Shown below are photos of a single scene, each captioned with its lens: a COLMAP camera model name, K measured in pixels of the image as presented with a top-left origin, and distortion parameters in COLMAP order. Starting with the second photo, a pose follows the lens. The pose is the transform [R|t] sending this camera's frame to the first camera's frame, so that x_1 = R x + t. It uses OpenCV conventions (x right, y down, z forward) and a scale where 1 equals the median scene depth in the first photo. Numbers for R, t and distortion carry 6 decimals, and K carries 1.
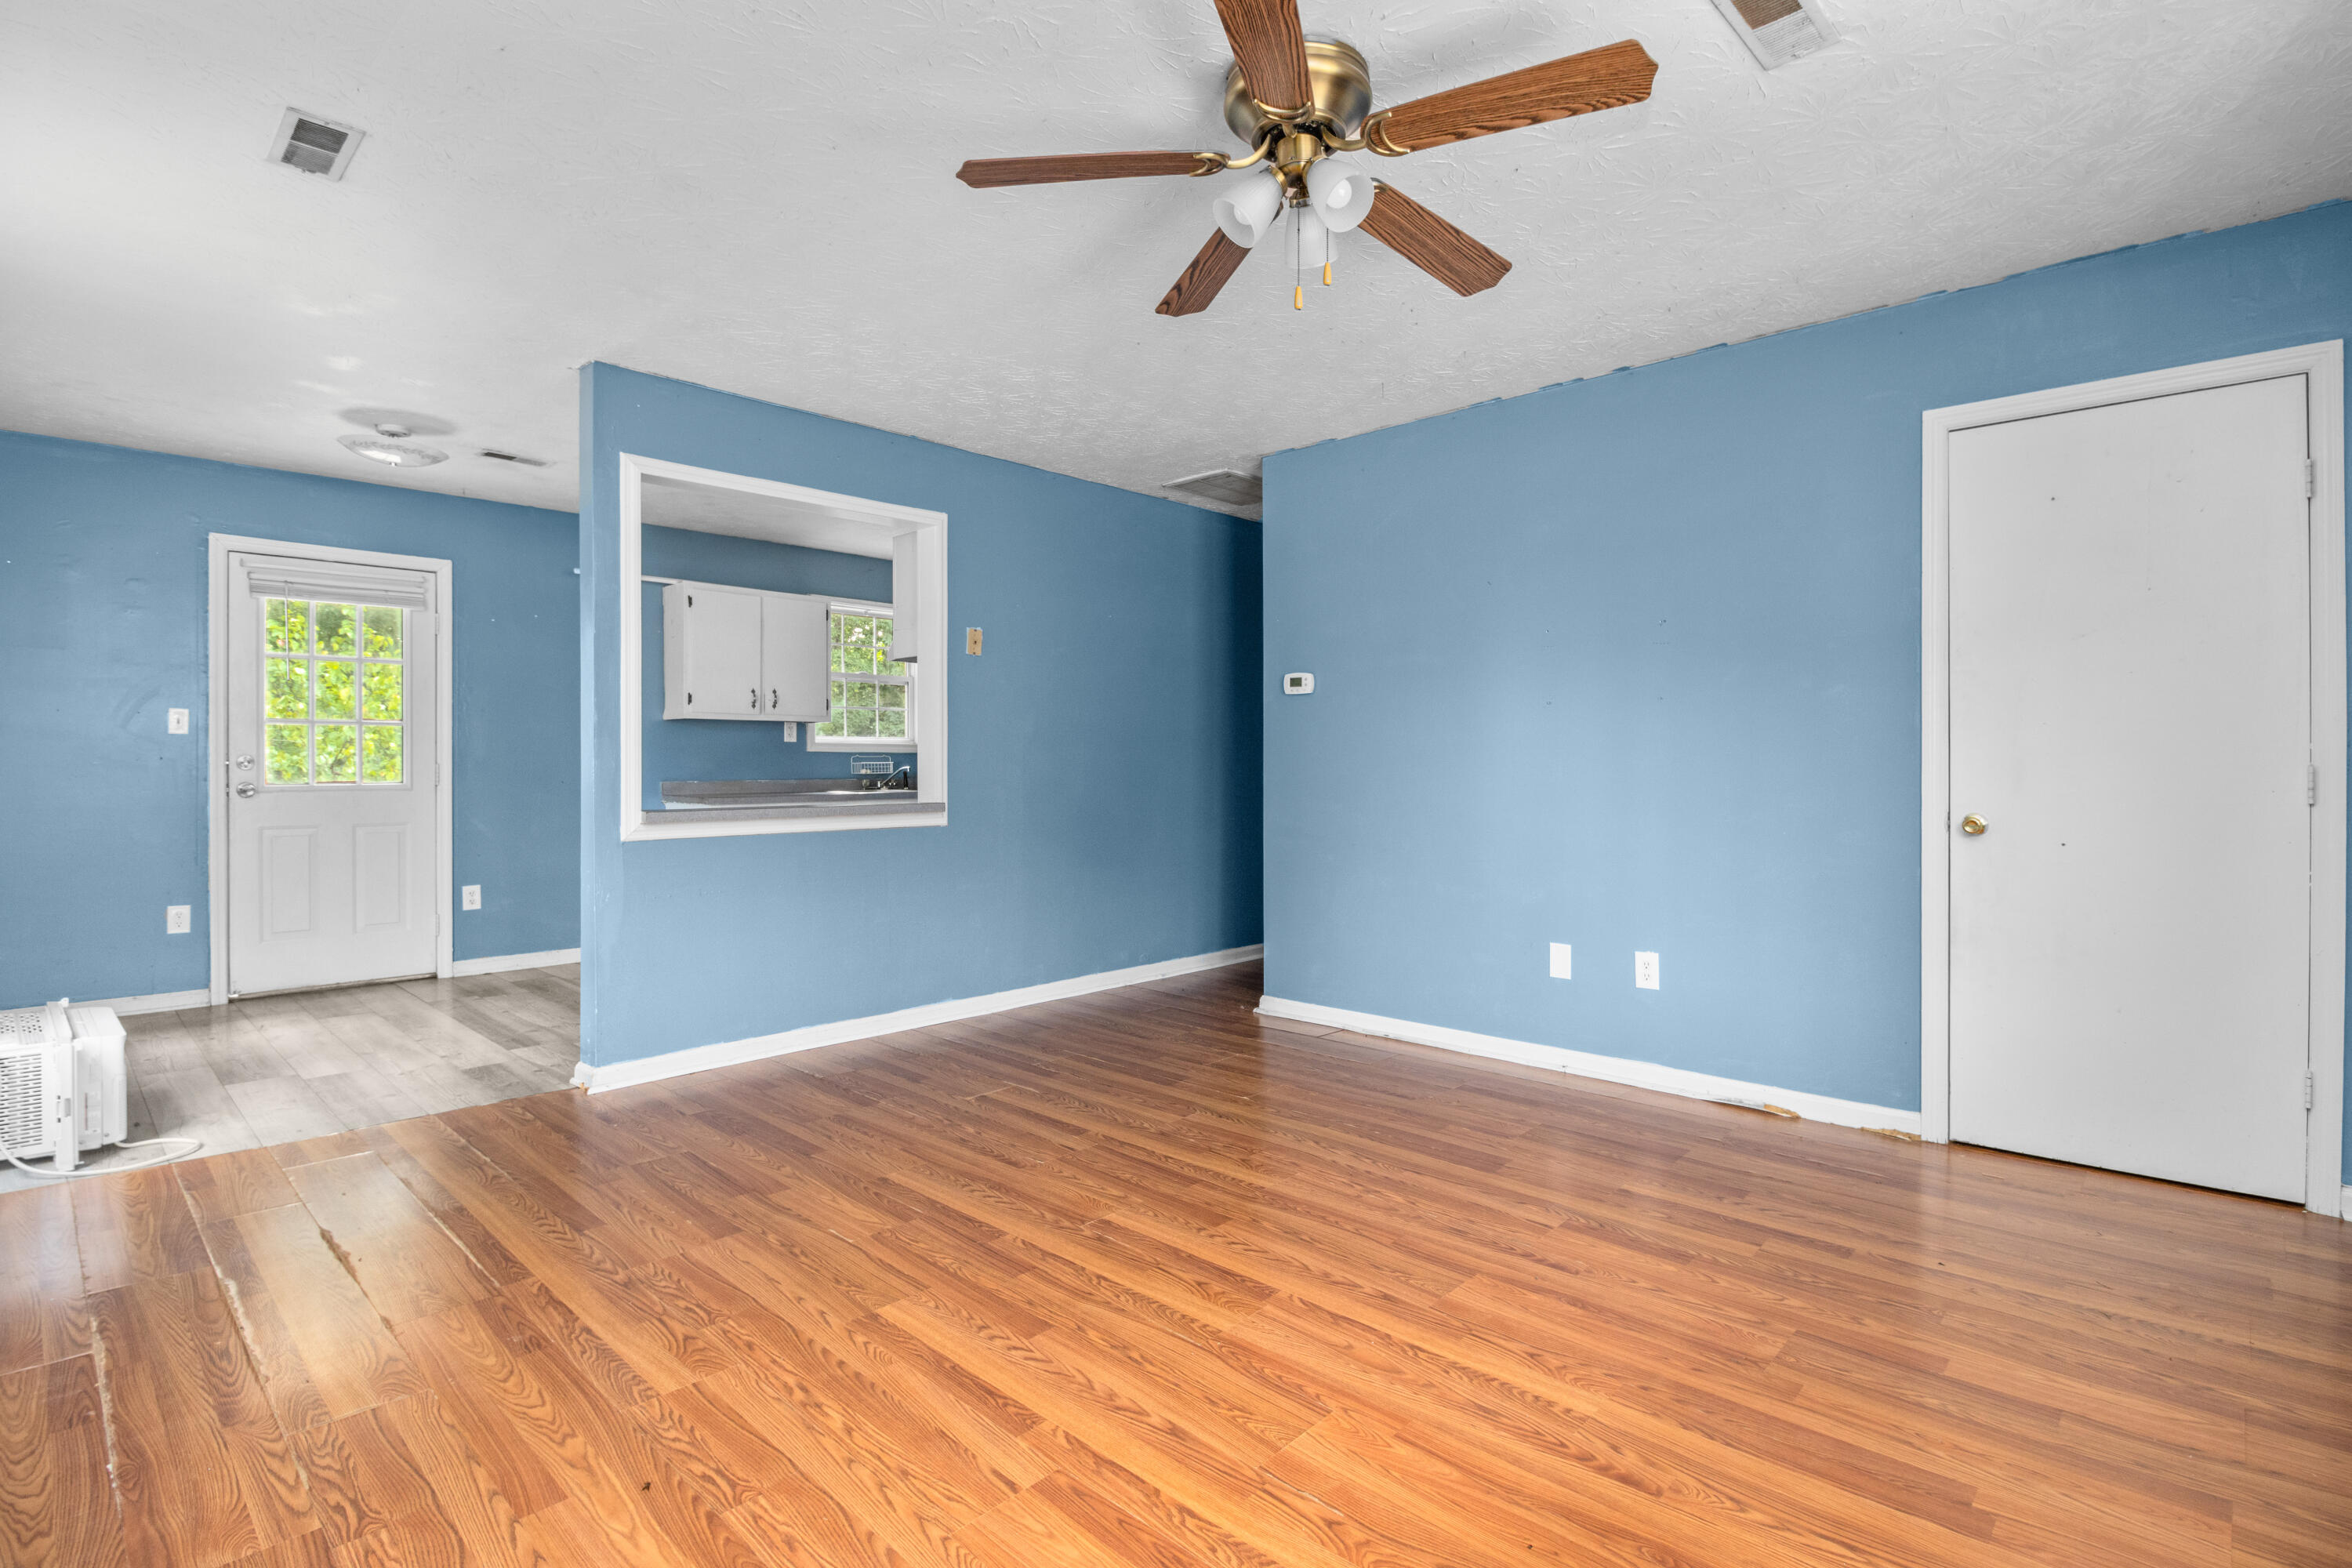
lens RADIAL K [[1124.3, 0, 1219.4], [0, 1124.3, 769.2], [0, 0, 1]] dist [-0.001584, -0.012915]
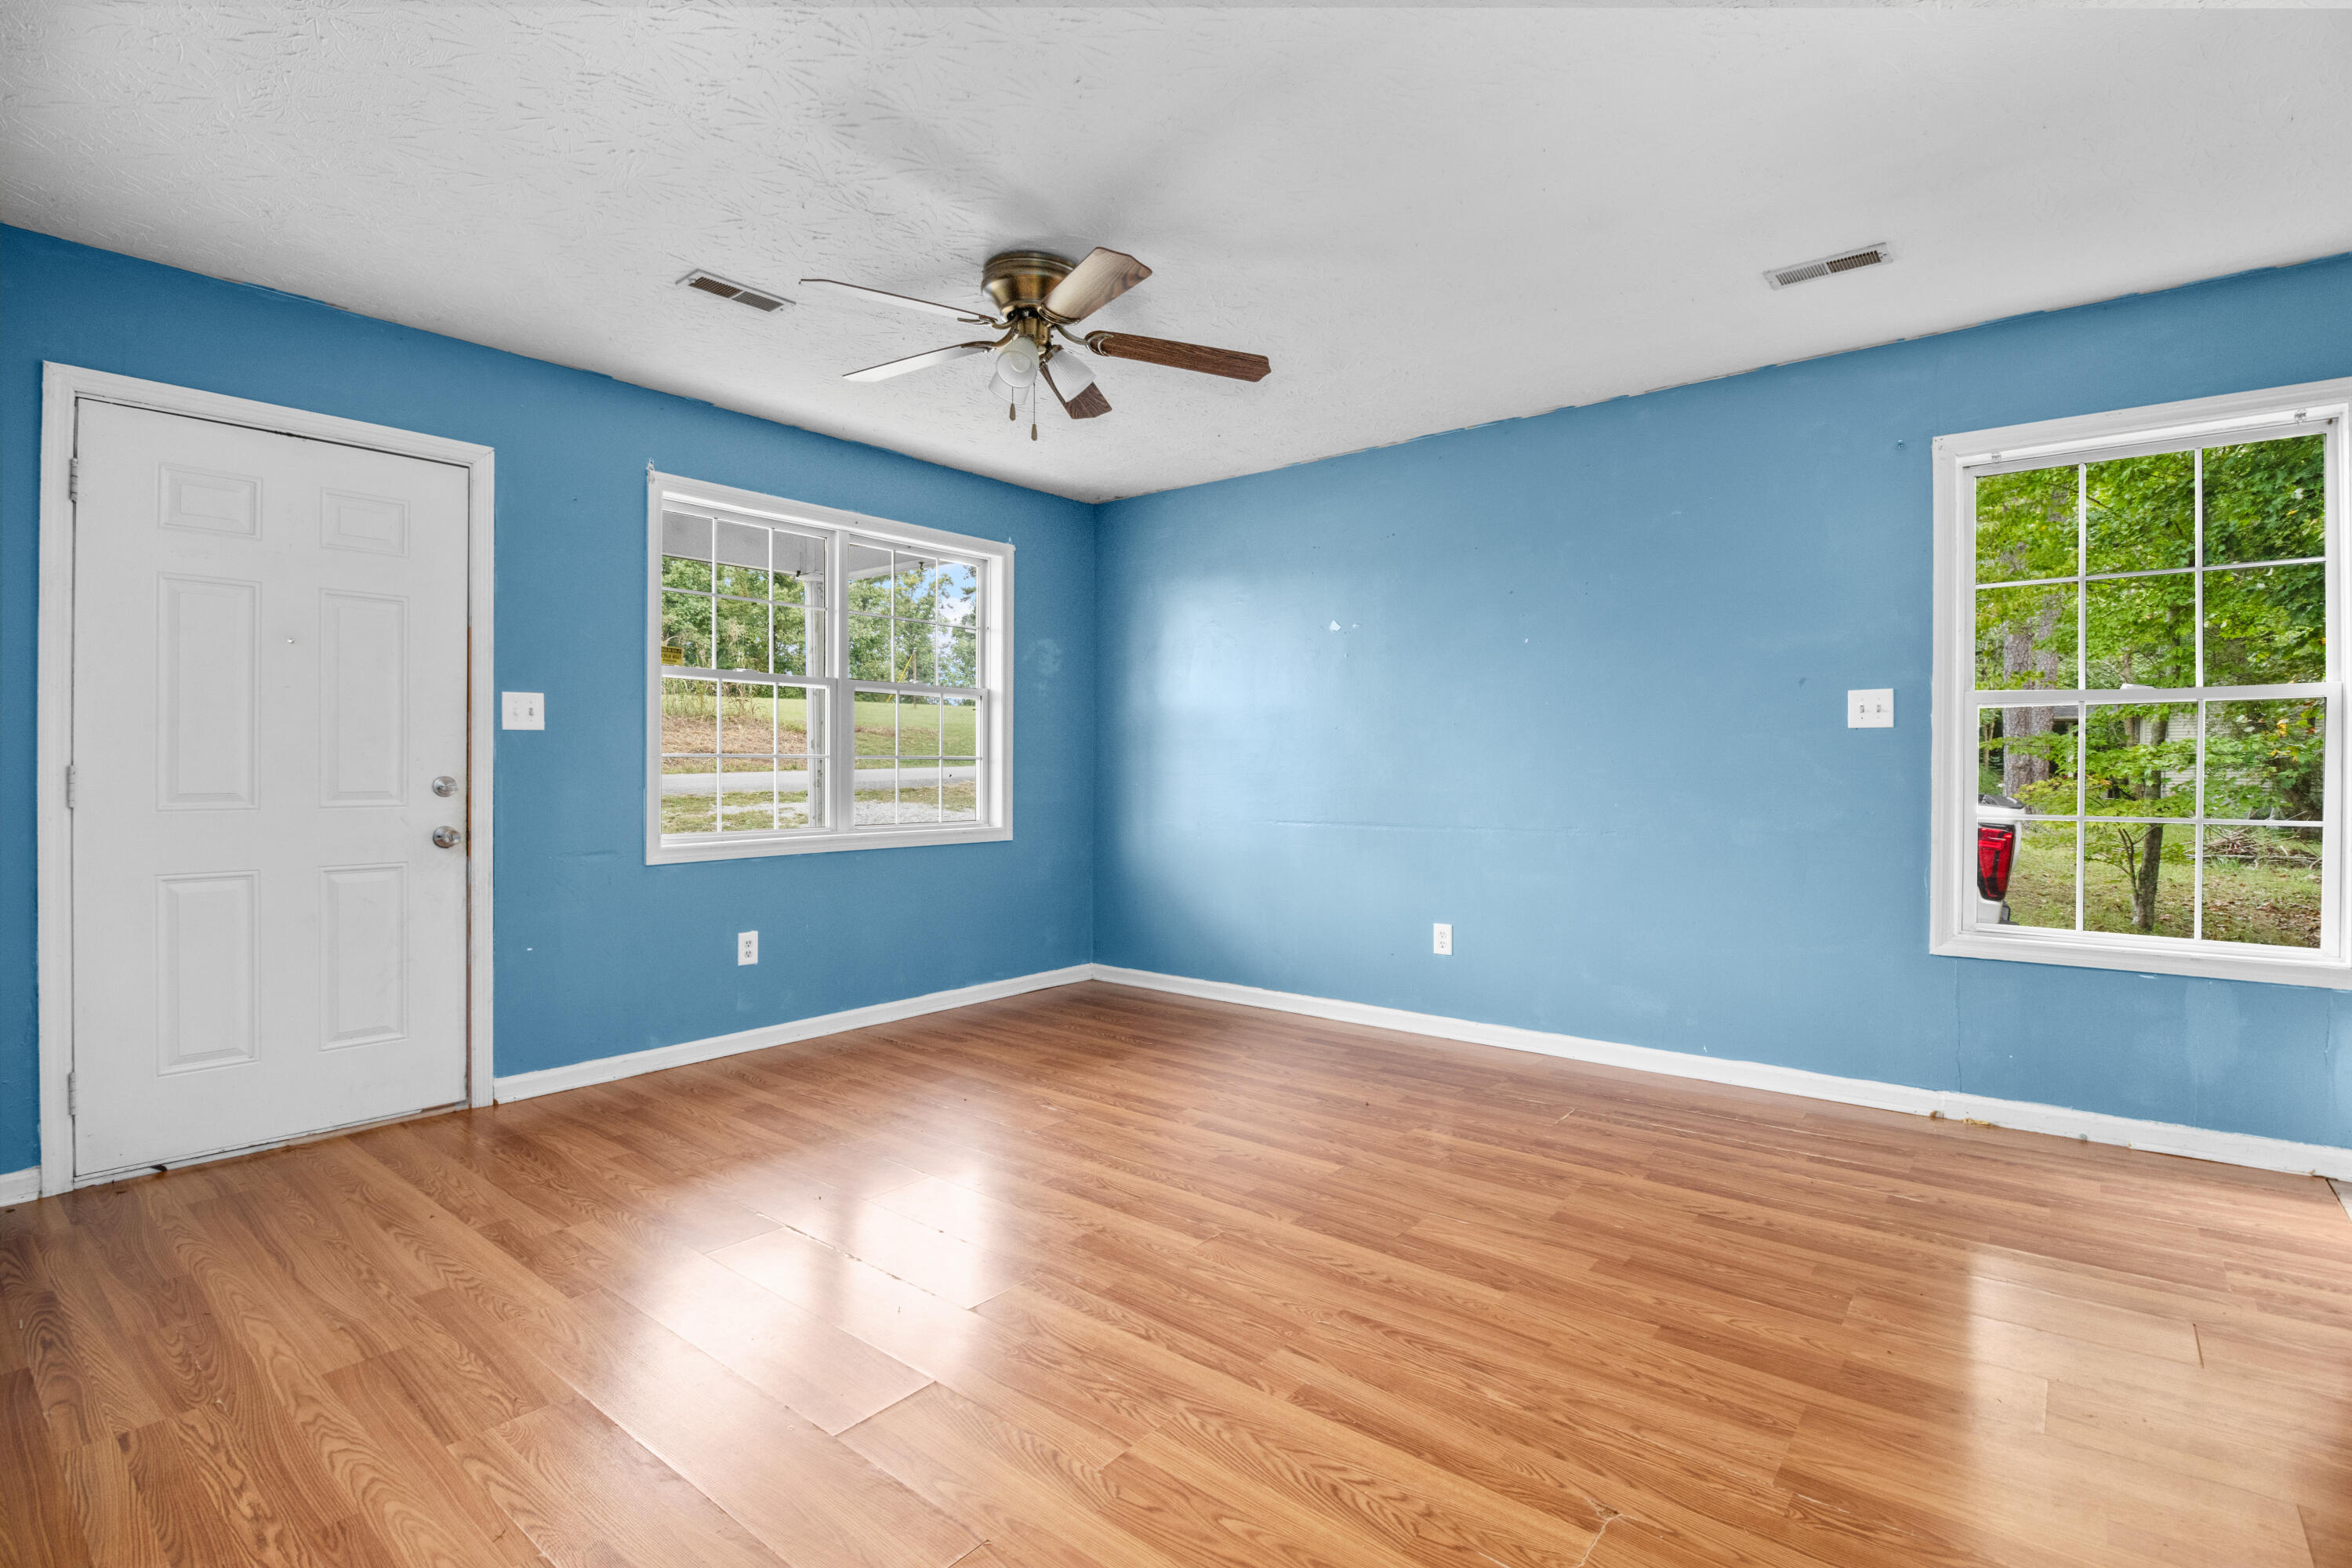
lens RADIAL K [[1124.3, 0, 1194.5], [0, 1124.3, 771.3], [0, 0, 1]] dist [-0.001584, -0.012915]
pose [[-0.998623, 0.000942, -0.052443, -0.038488], [0.000293, 0.999923, 0.012398, -0.009626], [0.052451, 0.012366, -0.998547, 1.644149]]
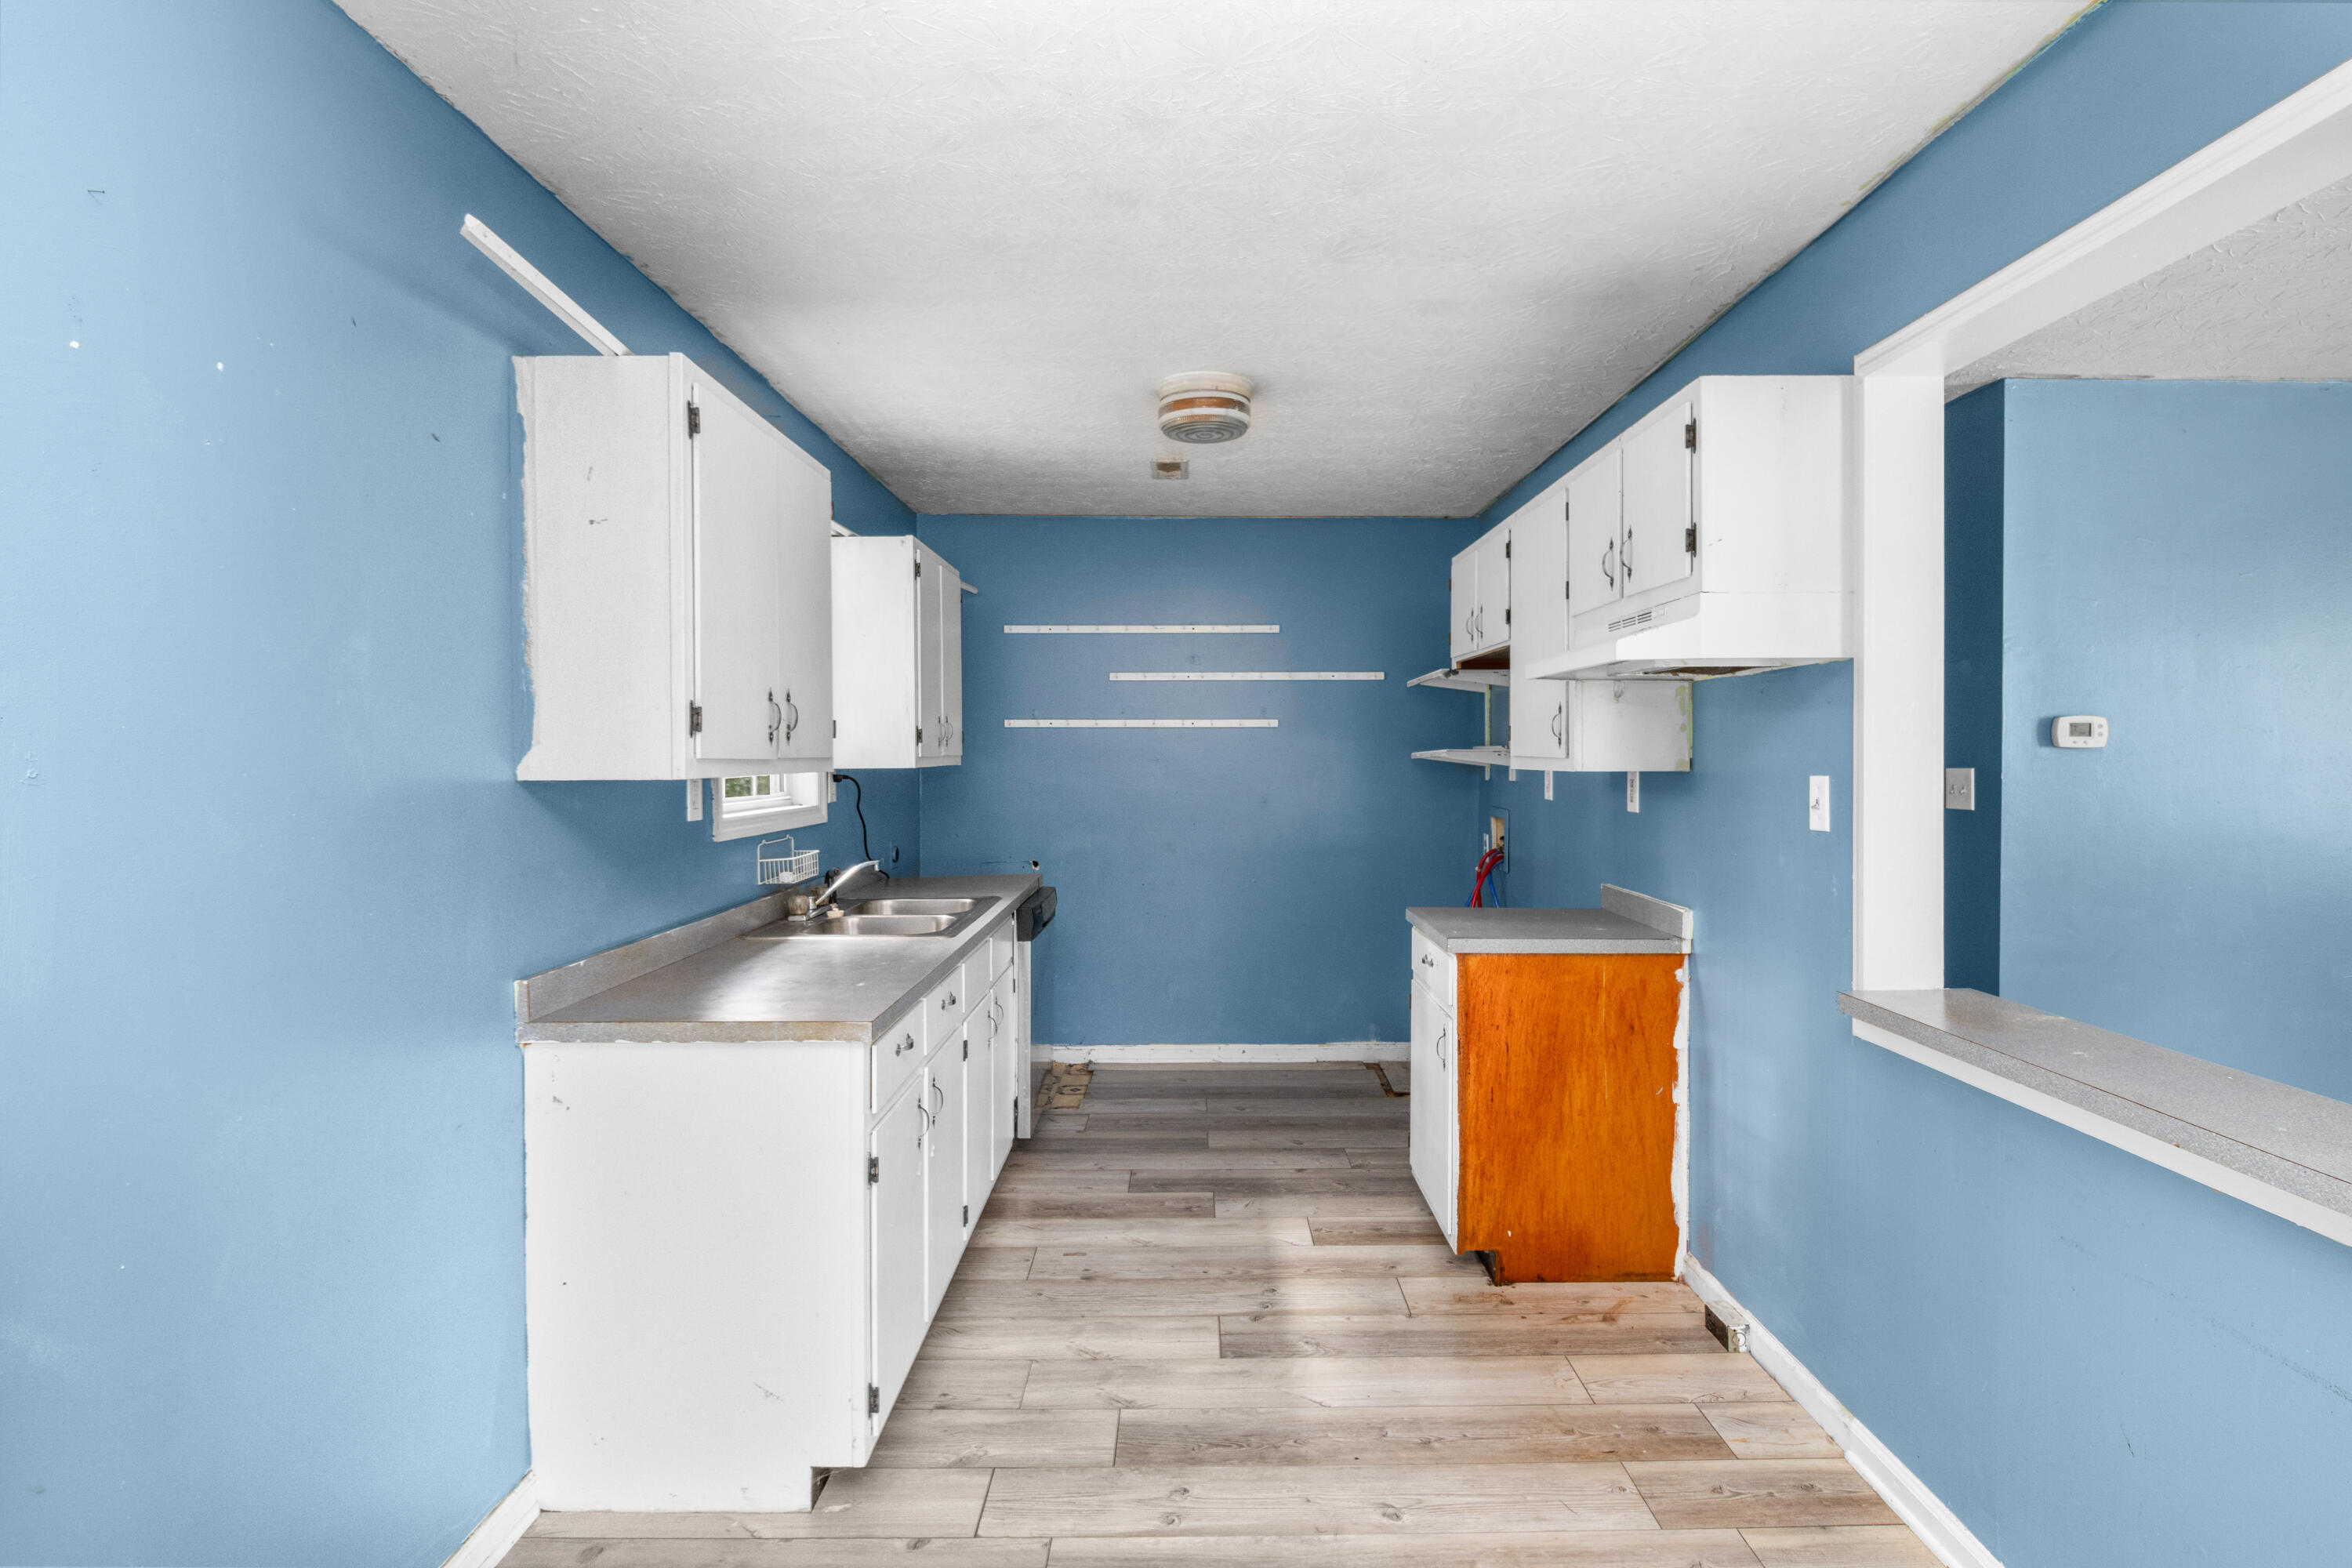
lens RADIAL K [[1185.4, 0, 1212.0], [0, 1185.4, 765.9], [0, 0, 1]] dist [-0.002098, -0.008952]
pose [[0.730361, -0.009371, 0.682997, -1.164444], [0.008756, 0.999952, 0.004357, -0.095812], [-0.683005, 0.002799, 0.730408, 1.257505]]
